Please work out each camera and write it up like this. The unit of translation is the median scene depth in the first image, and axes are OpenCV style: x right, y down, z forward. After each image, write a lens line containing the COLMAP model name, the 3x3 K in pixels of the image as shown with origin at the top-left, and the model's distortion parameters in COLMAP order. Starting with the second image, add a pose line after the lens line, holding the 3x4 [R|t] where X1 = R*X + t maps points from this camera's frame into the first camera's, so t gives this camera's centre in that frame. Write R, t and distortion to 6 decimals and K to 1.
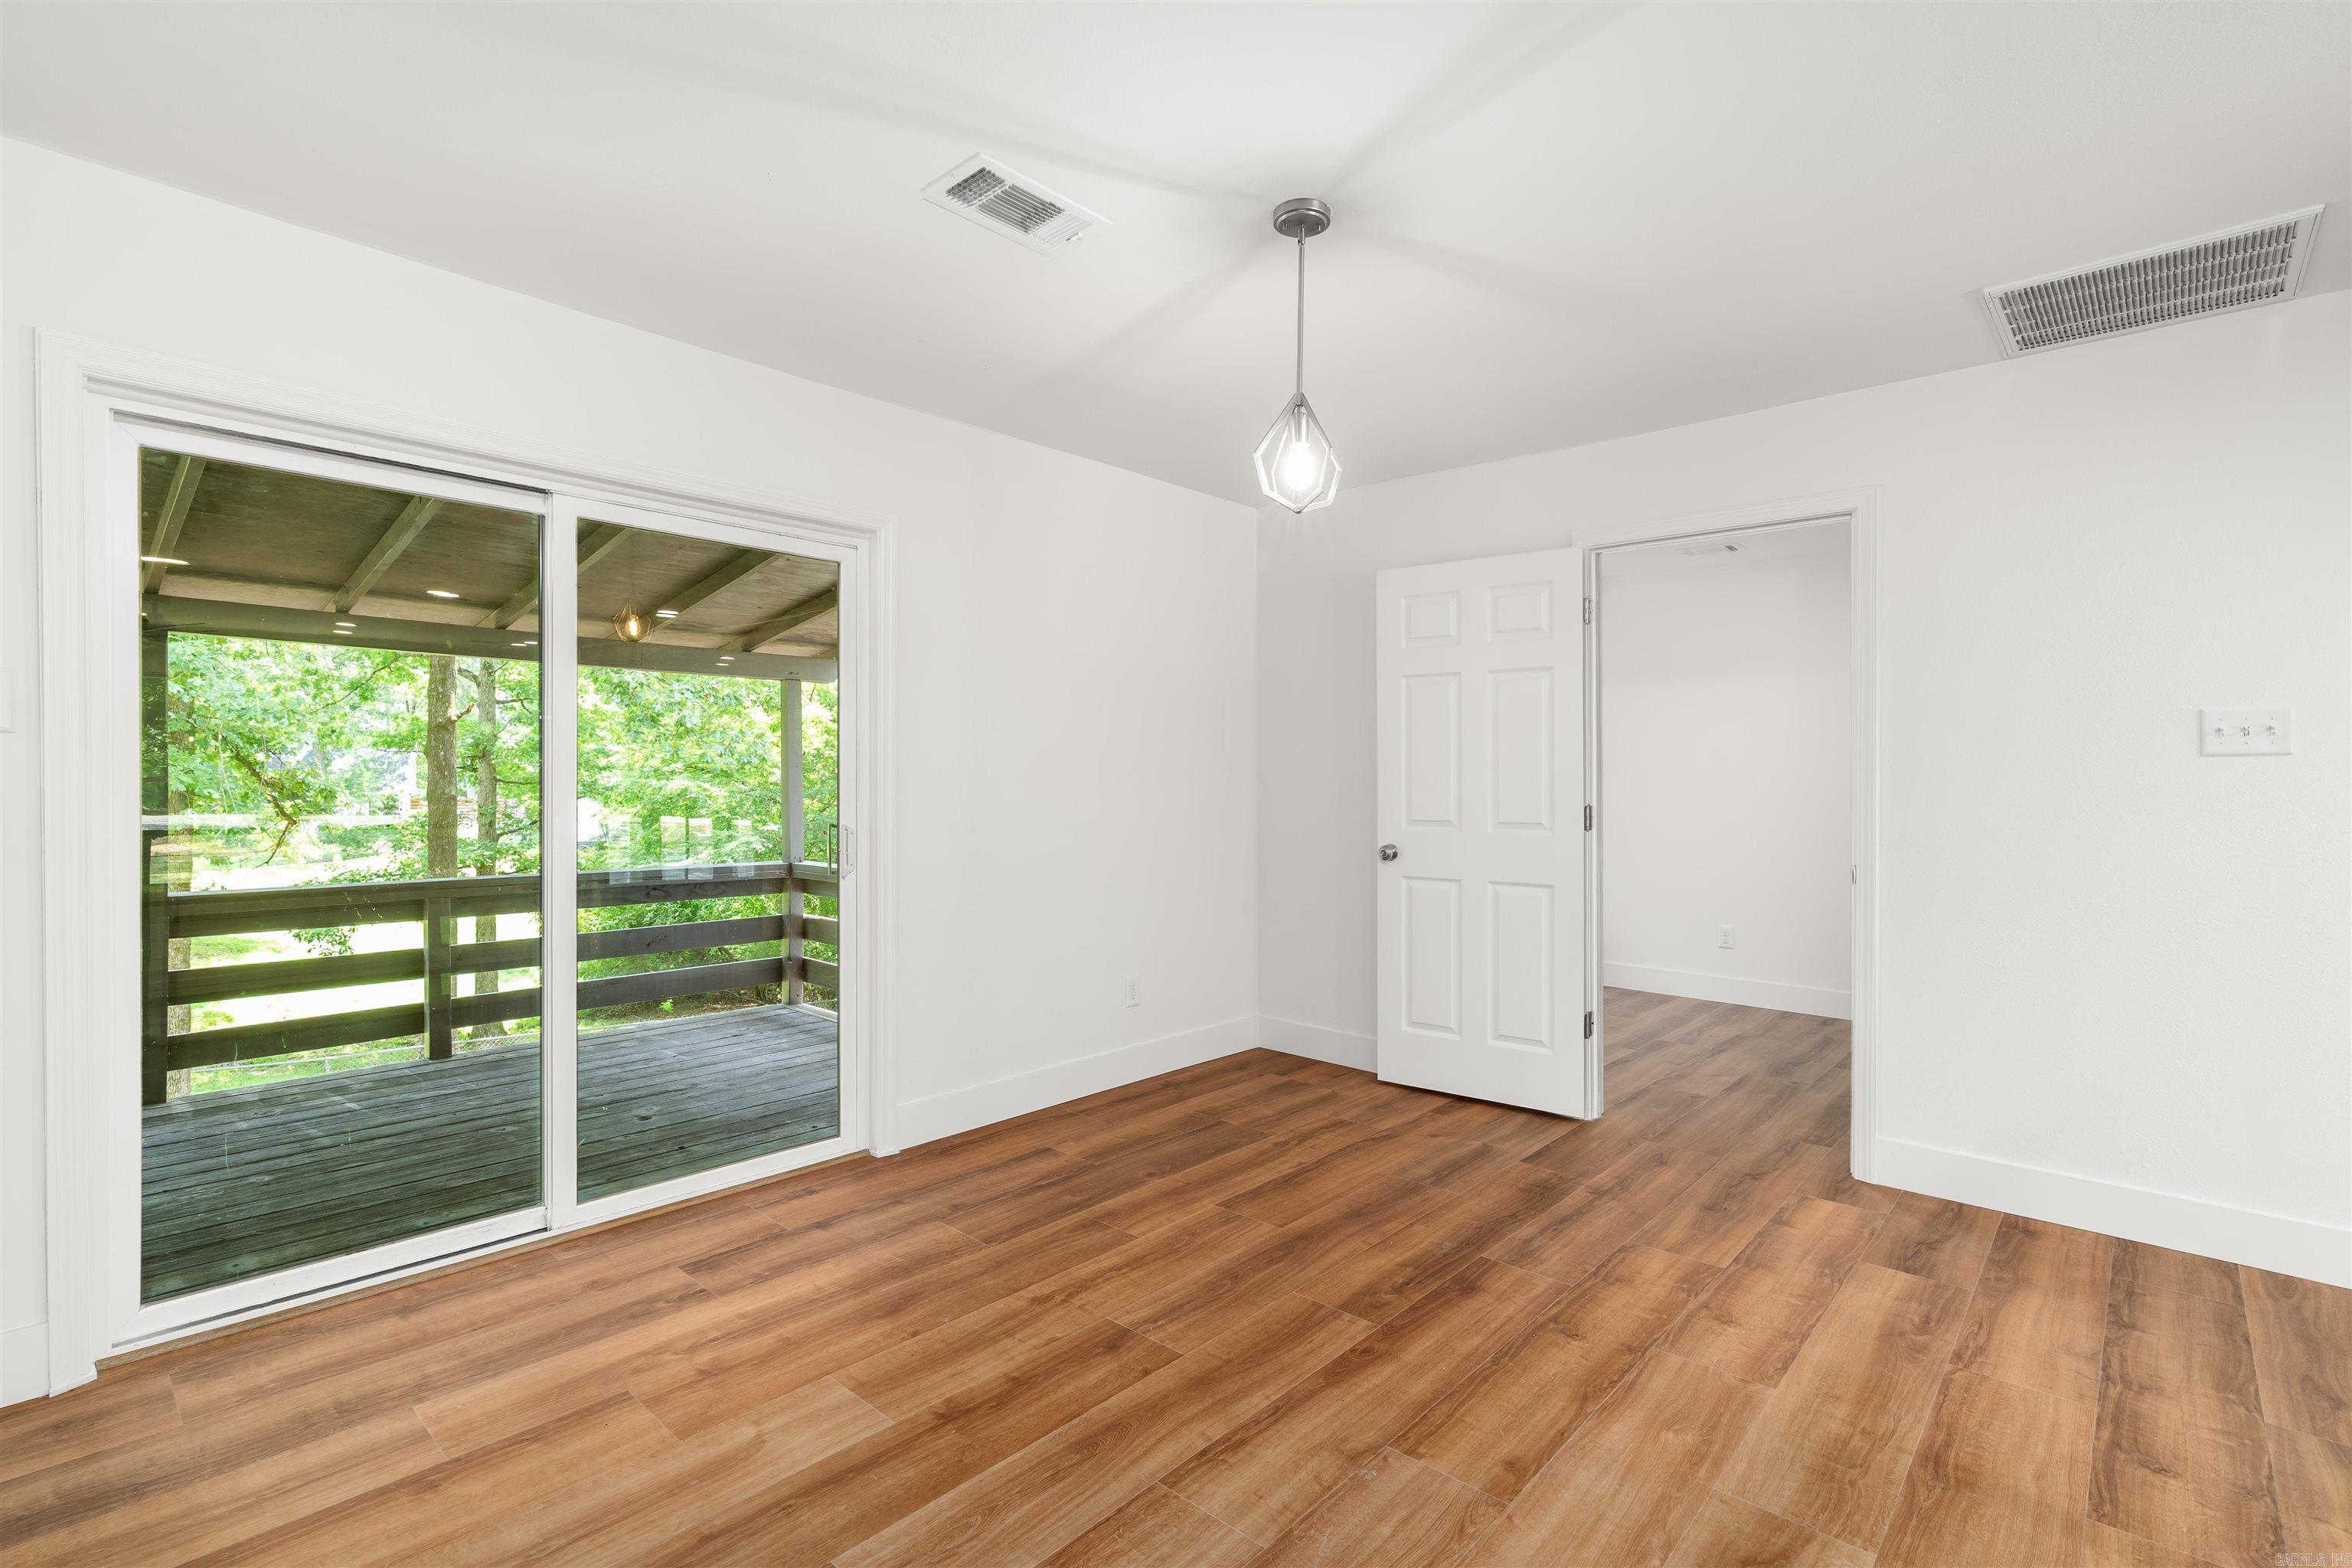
lens RADIAL K [[1087.8, 0, 1167.6], [0, 1087.8, 777.7], [0, 0, 1]] dist [-0.000044, 0.000199]
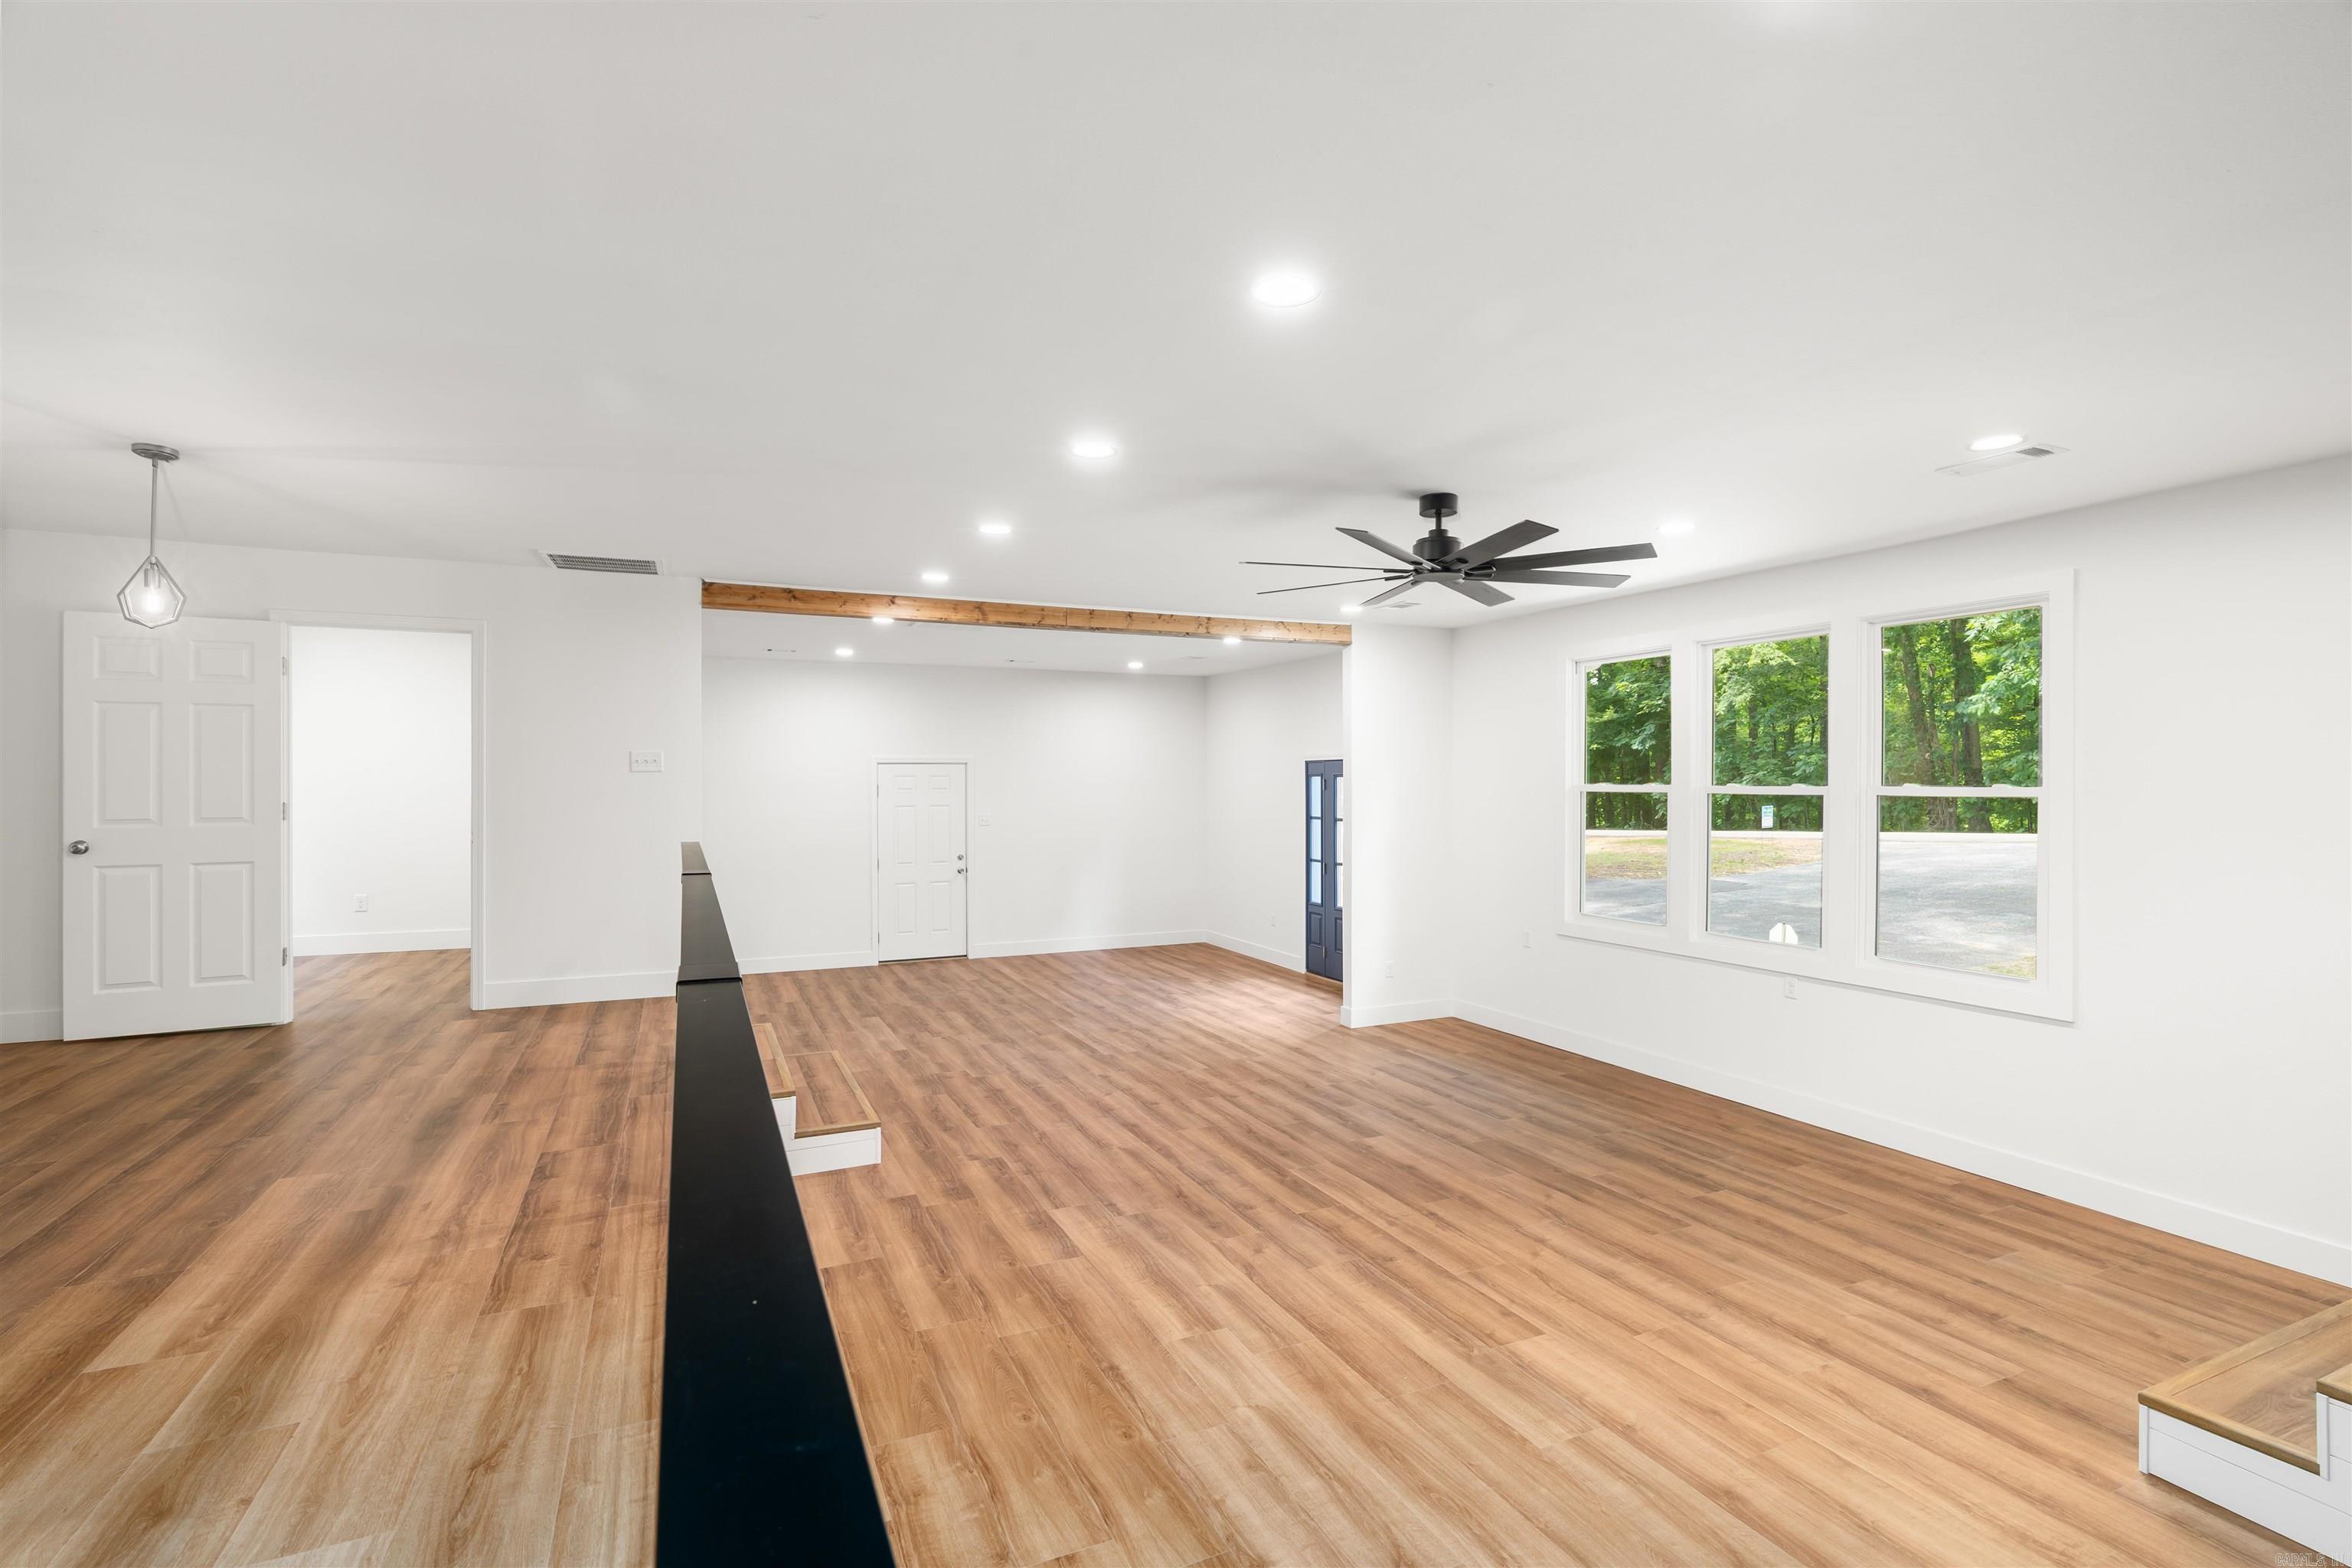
lens RADIAL K [[1078.2, 0, 1167.5], [0, 1078.2, 782.7], [0, 0, 1]] dist [-0.002063, 0.000236]
pose [[0.394531, -0.006654, 0.918859, -0.797487], [0.001750, 0.999977, 0.006489, -0.014311], [-0.918881, -0.000952, 0.394533, -1.096969]]
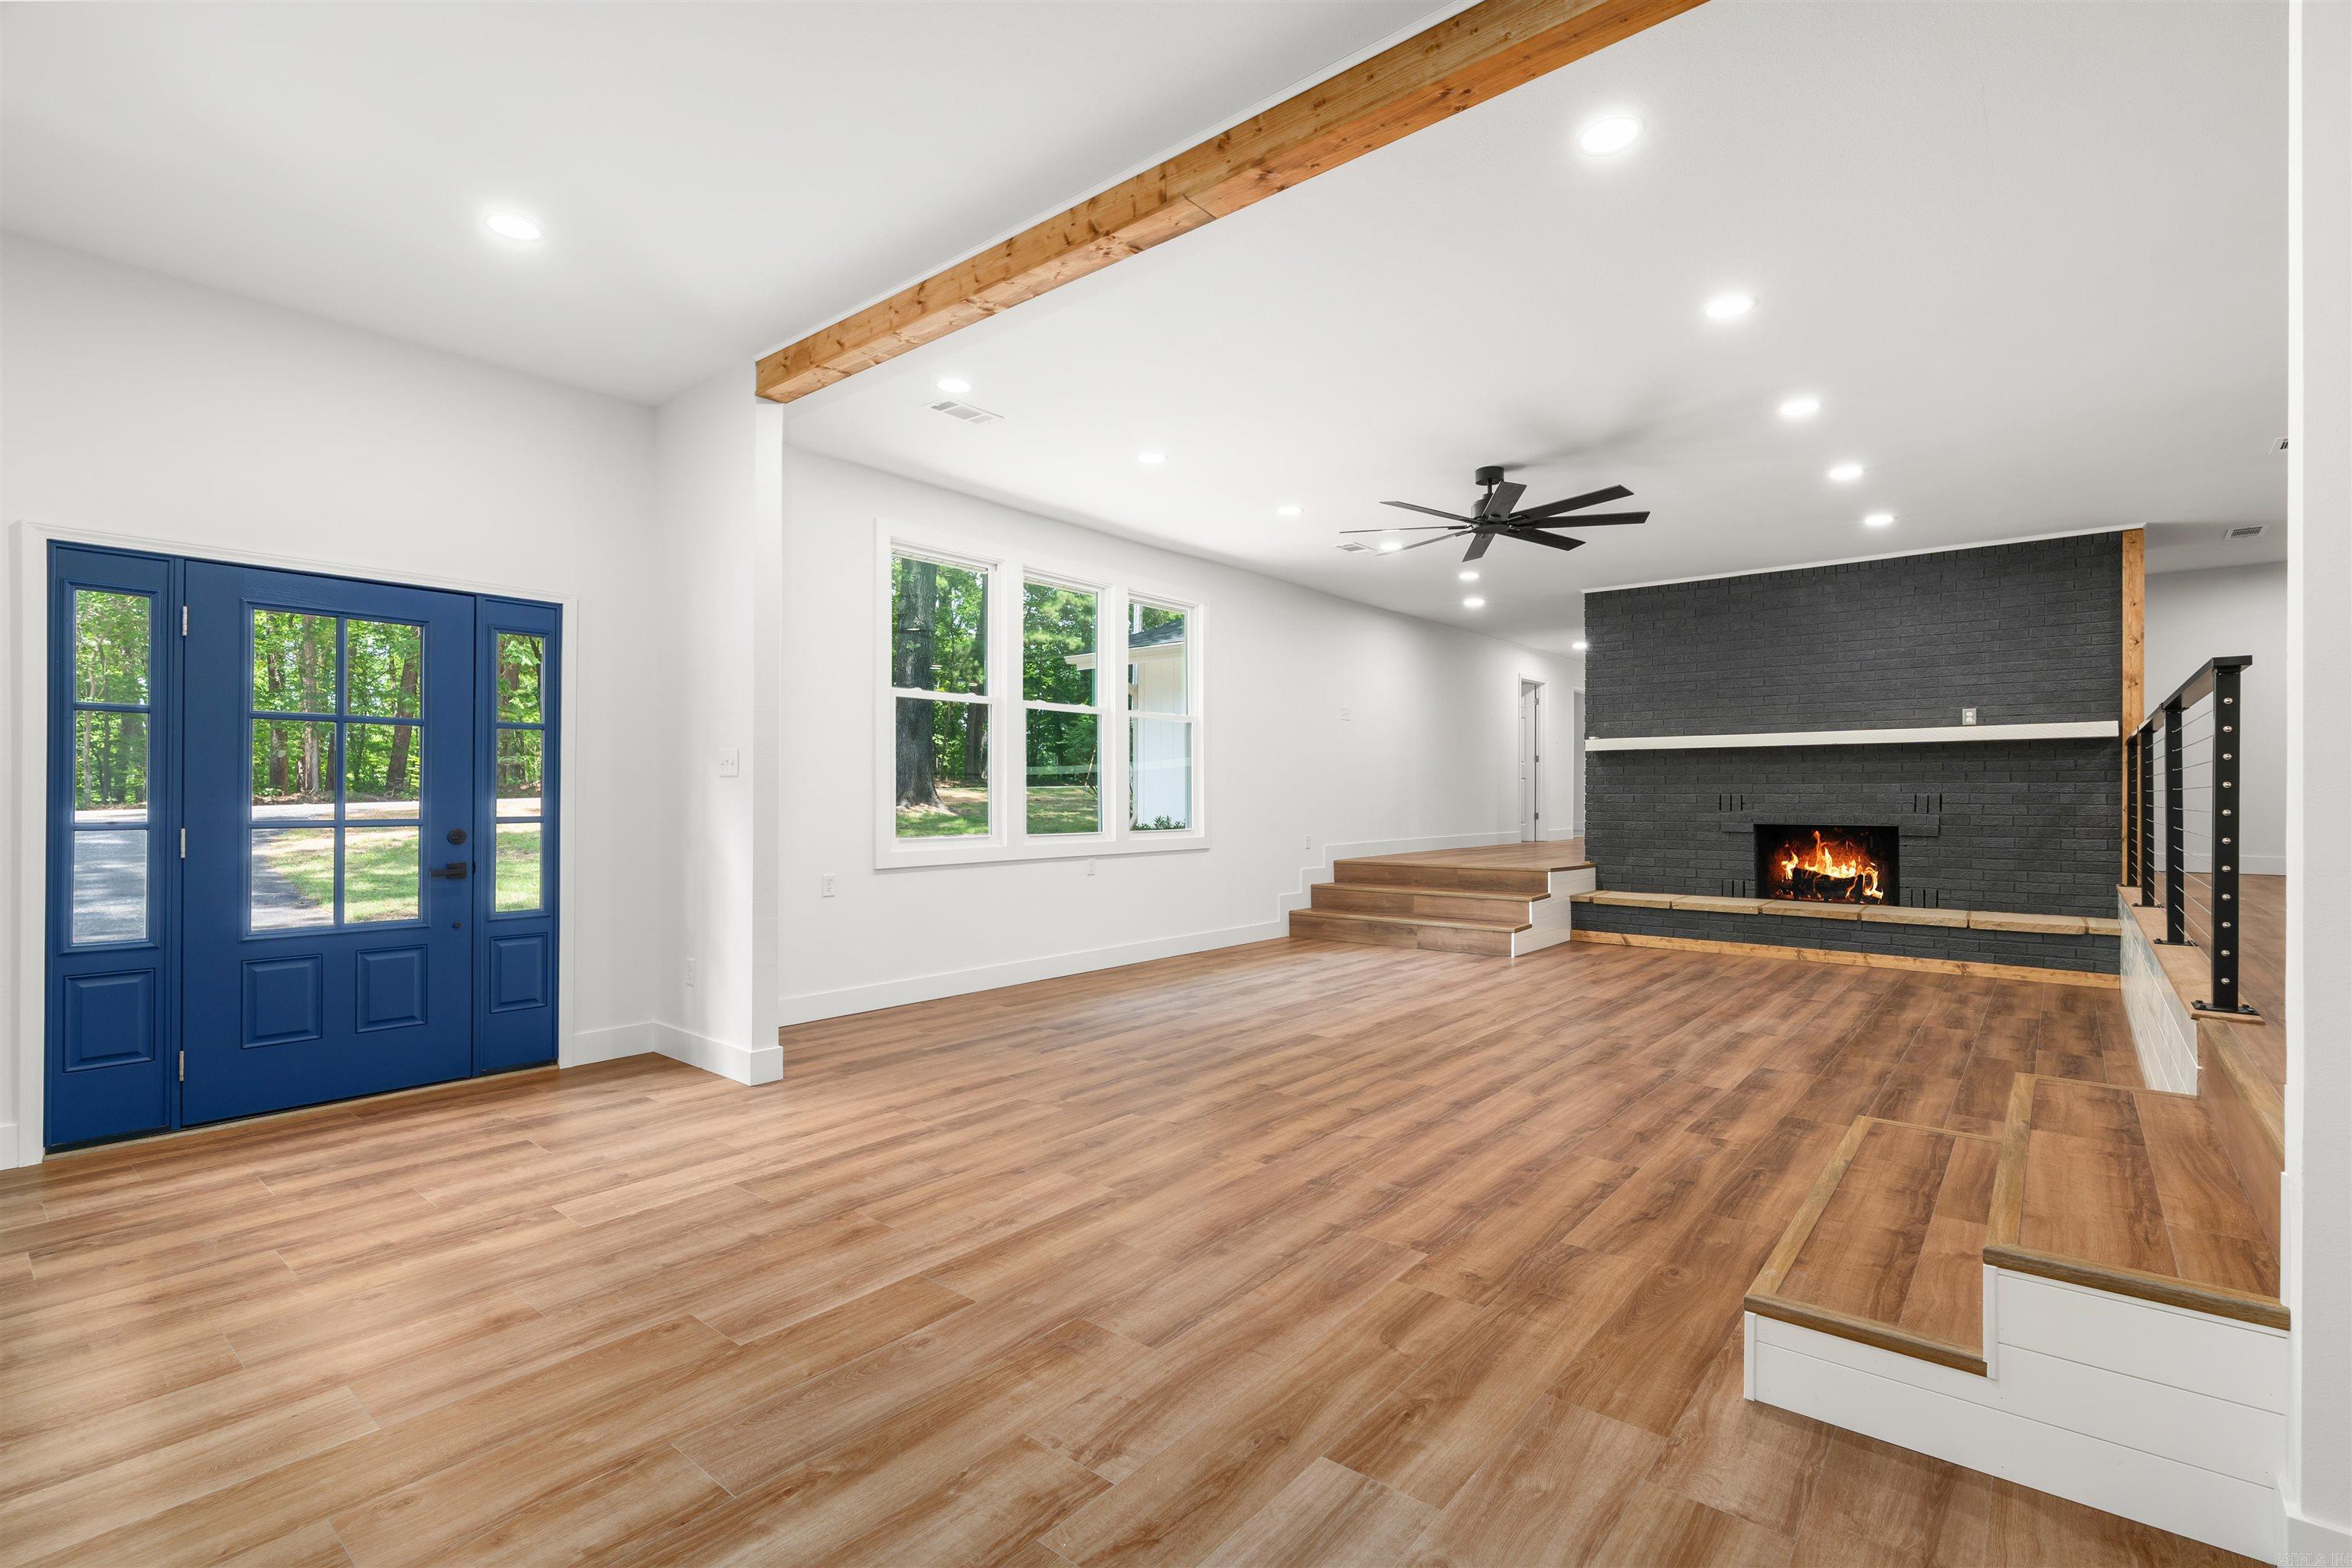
lens RADIAL K [[1078.2, 0, 1167.5], [0, 1078.2, 782.7], [0, 0, 1]] dist [-0.002063, 0.000236]
pose [[-0.998812, -0.008858, -0.047914, 2.174704], [-0.008142, 0.999853, -0.015120, 0.297817], [0.048041, -0.014712, -0.998737, 1.900293]]
